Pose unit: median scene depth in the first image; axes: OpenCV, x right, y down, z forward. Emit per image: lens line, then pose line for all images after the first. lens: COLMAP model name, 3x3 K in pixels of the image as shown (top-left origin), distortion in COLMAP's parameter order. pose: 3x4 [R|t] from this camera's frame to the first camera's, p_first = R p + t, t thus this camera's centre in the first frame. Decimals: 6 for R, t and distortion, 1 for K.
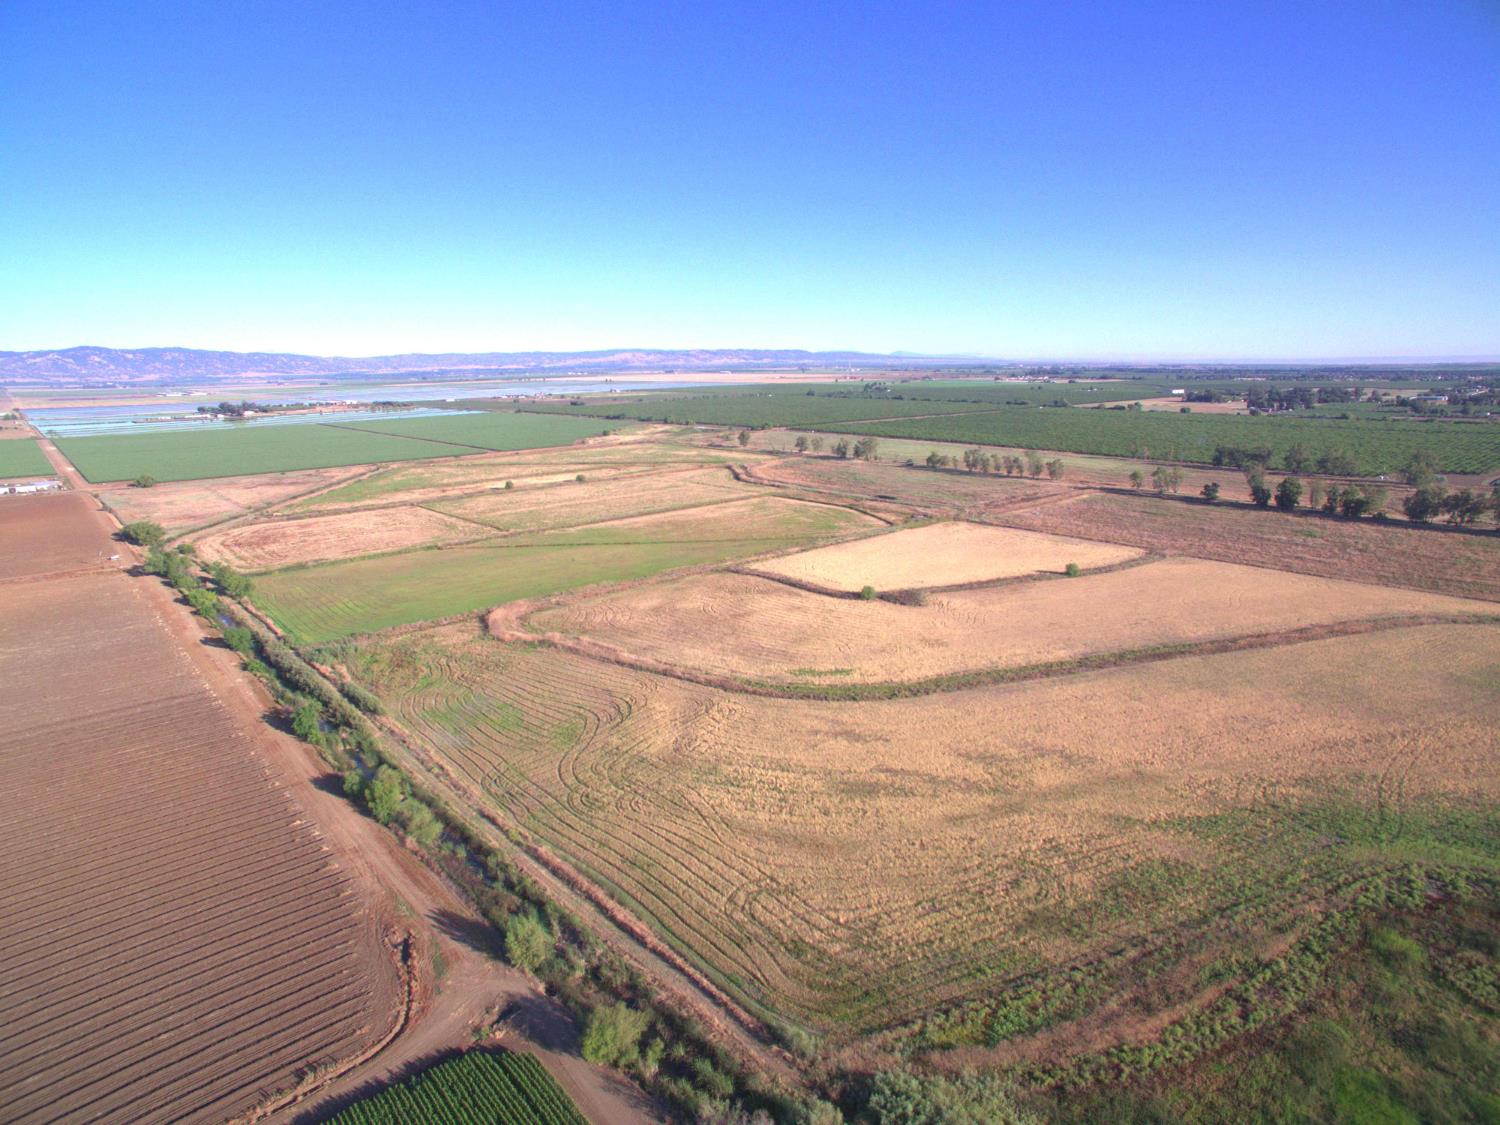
lens RADIAL K [[876.8, 0, 747.9], [0, 876.8, 567.7], [0, 0, 1]] dist [-0.107295, 0.072240]
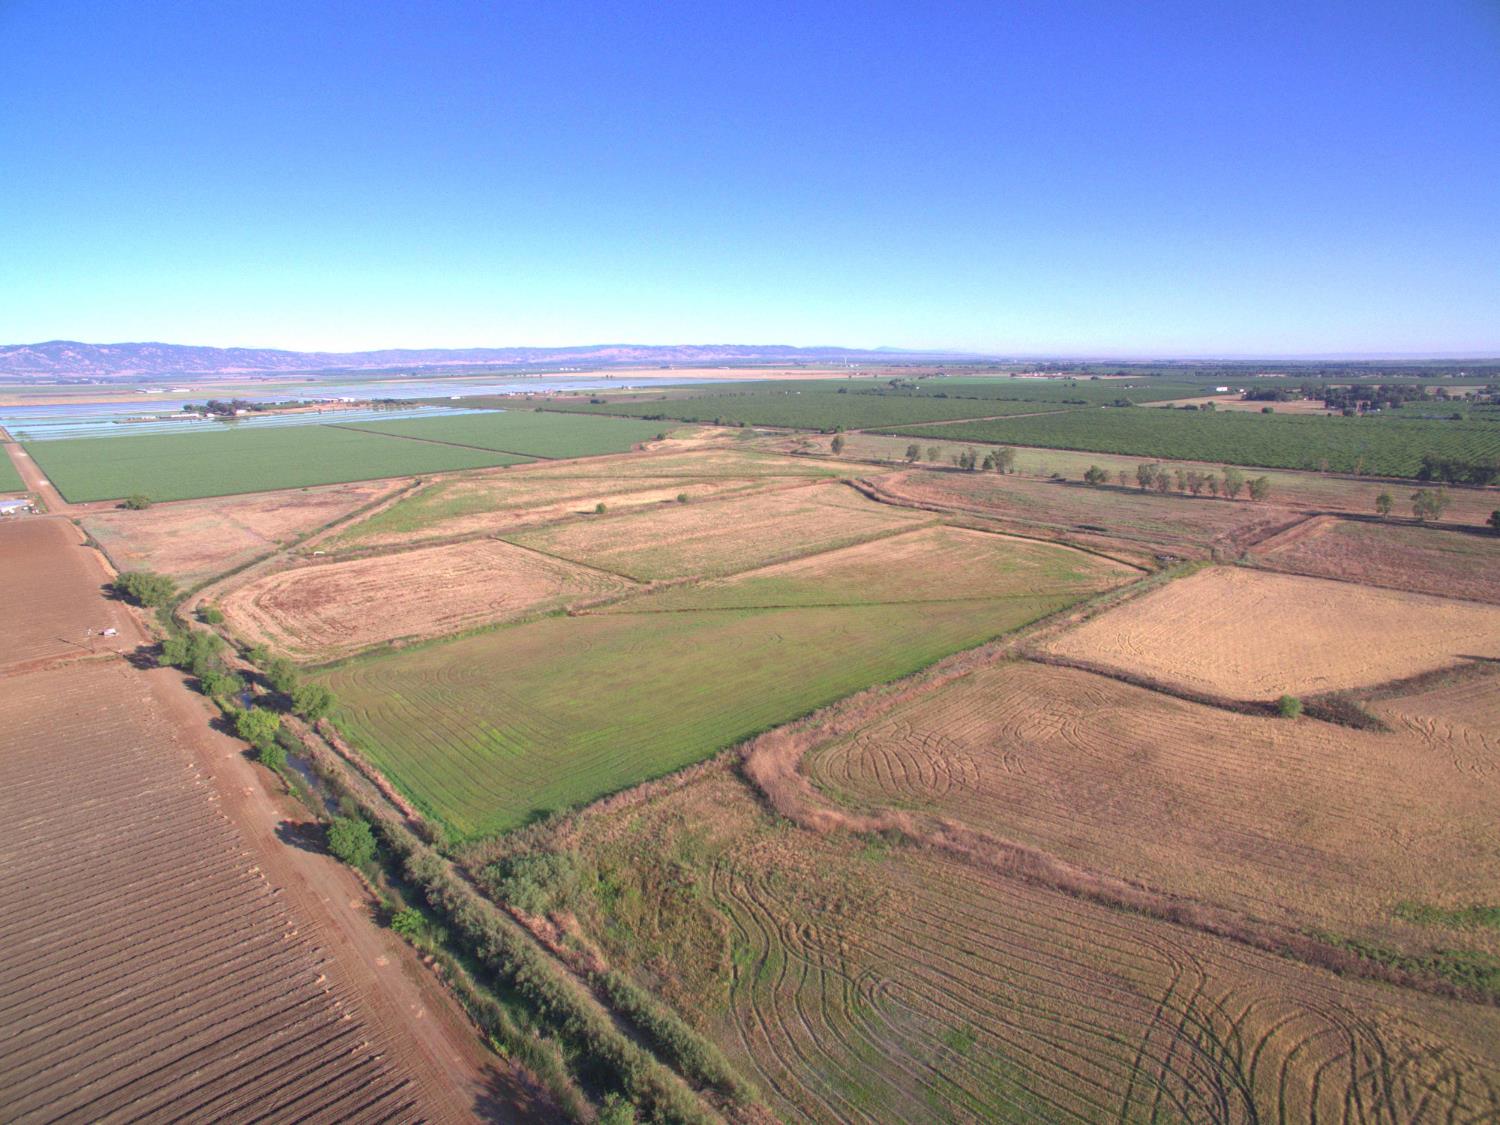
lens RADIAL K [[876.8, 0, 748.7], [0, 876.8, 561.9], [0, 0, 1]] dist [-0.107295, 0.072240]
pose [[0.999799, -0.003889, 0.019643, -0.133437], [0.003922, 0.999991, -0.001636, -0.038057], [-0.019637, 0.001713, 0.999806, 0.165631]]
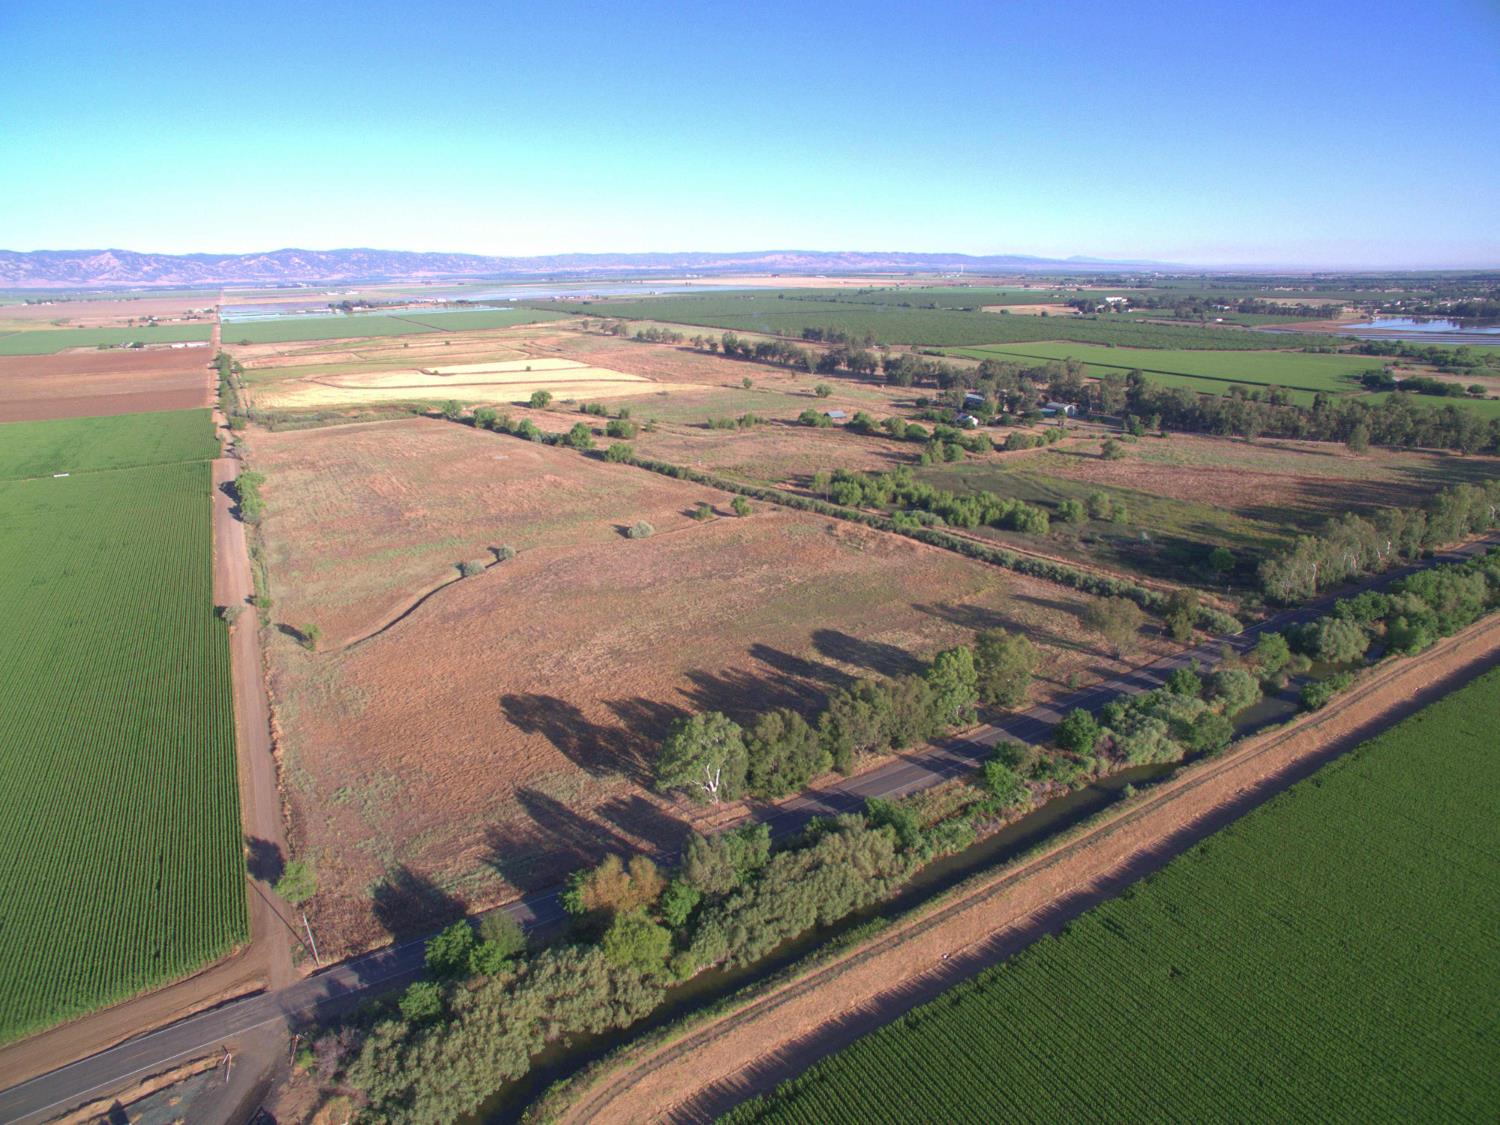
lens RADIAL K [[876.8, 0, 741.4], [0, 876.8, 576.9], [0, 0, 1]] dist [-0.107295, 0.072240]
pose [[0.980654, 0.069215, -0.183103, 0.691216], [-0.047579, 0.991630, 0.120028, 0.117847], [0.189878, -0.108994, 0.975739, -0.607246]]
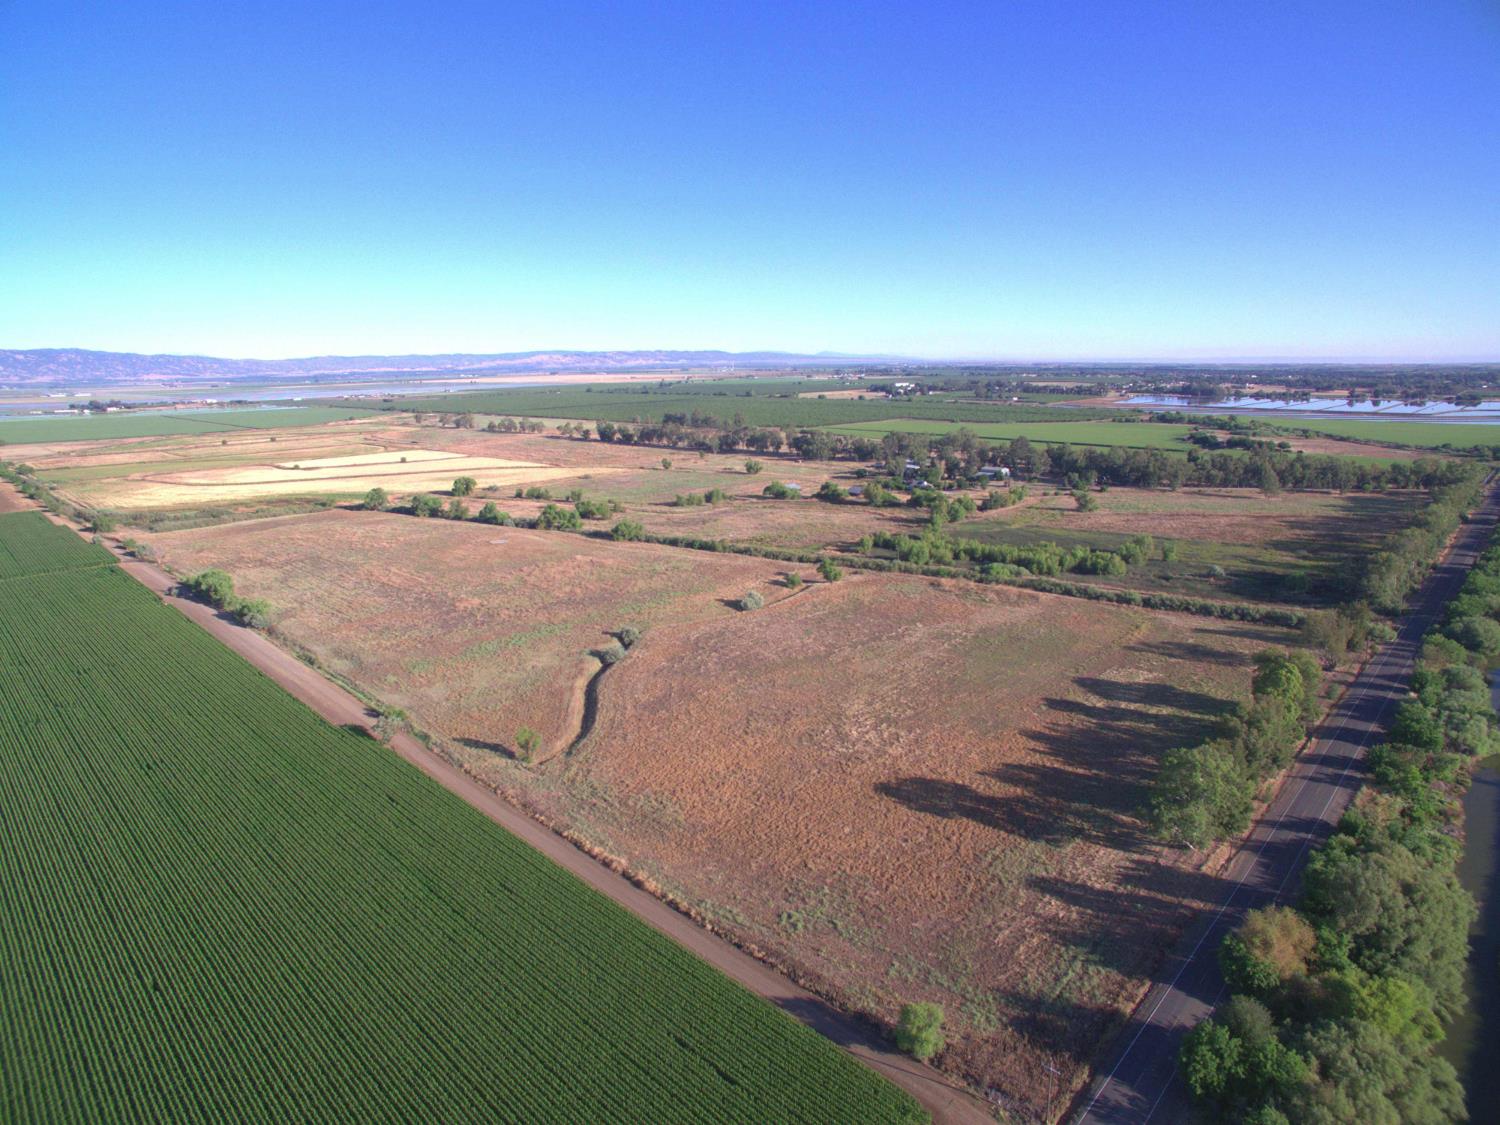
lens RADIAL K [[876.8, 0, 747.3], [0, 876.8, 570.5], [0, 0, 1]] dist [-0.107295, 0.072240]
pose [[0.997217, -0.017384, 0.072496, 0.506496], [0.017240, 0.999848, 0.002608, 0.136598], [-0.072530, -0.001351, 0.997365, -0.586988]]
